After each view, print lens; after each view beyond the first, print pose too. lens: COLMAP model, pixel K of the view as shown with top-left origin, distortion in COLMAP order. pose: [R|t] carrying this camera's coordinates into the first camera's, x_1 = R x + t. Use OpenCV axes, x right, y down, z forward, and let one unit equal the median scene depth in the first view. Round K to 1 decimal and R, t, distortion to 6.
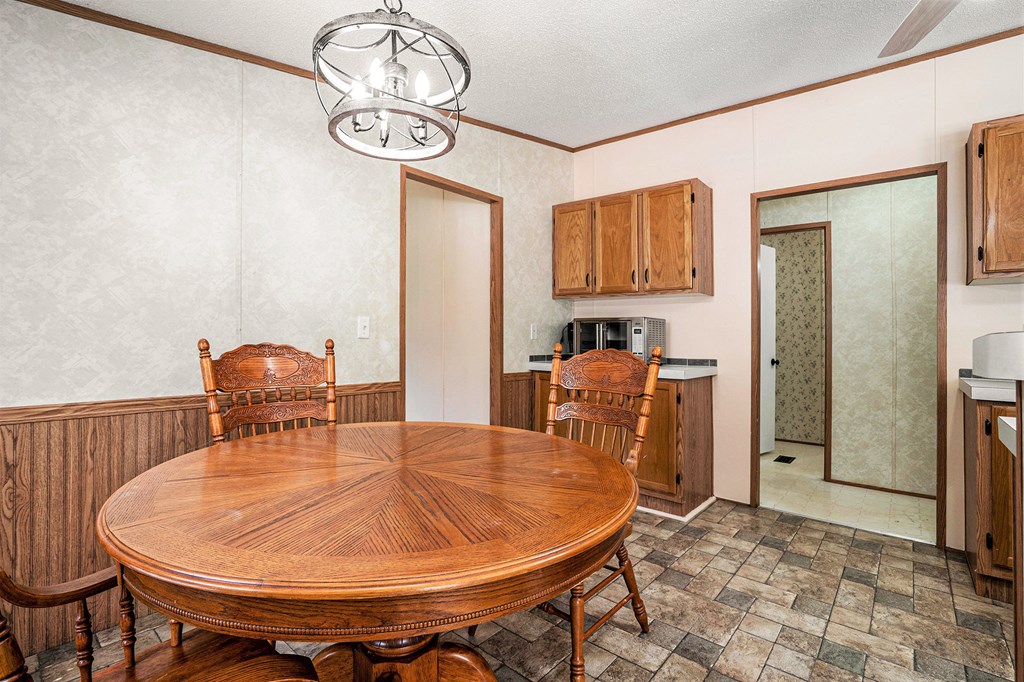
lens RADIAL K [[502.7, 0, 524.1], [0, 502.7, 338.7], [0, 0, 1]] dist [-0.004064, -0.000374]
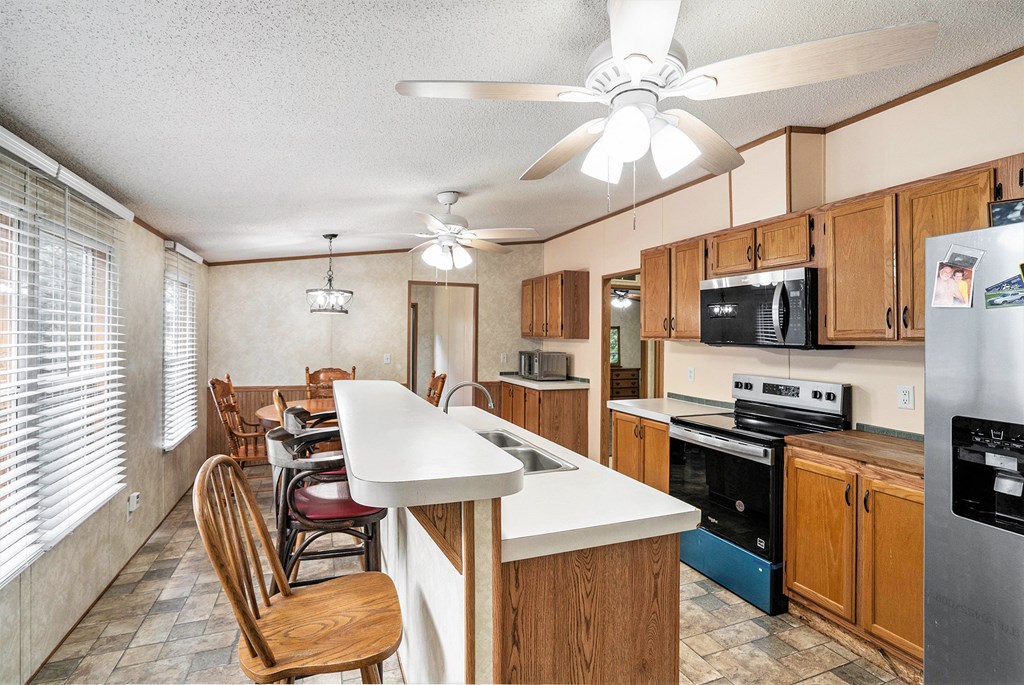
lens RADIAL K [[483.5, 0, 512.0], [0, 483.5, 342.5], [0, 0, 1]] dist [-0.027854, 0.000111]
pose [[0.883481, 0.005703, -0.468433, 1.204835], [-0.004475, 0.999983, 0.003736, -0.107876], [0.468446, -0.001204, 0.883491, -0.644792]]
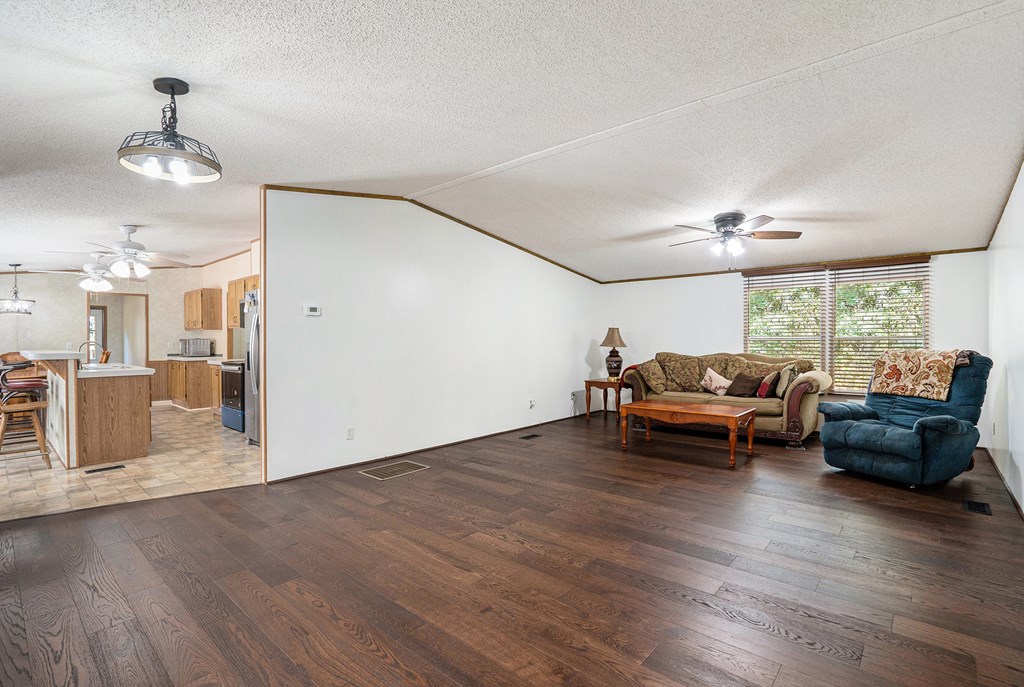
lens RADIAL K [[507.5, 0, 512.0], [0, 507.5, 343.5], [0, 0, 1]] dist [-0.001025, -0.000032]
pose [[0.997516, -0.016747, -0.068427, 2.819068], [0.017152, 0.999839, 0.005341, -0.005221], [0.068327, -0.006502, 0.997642, -2.103872]]
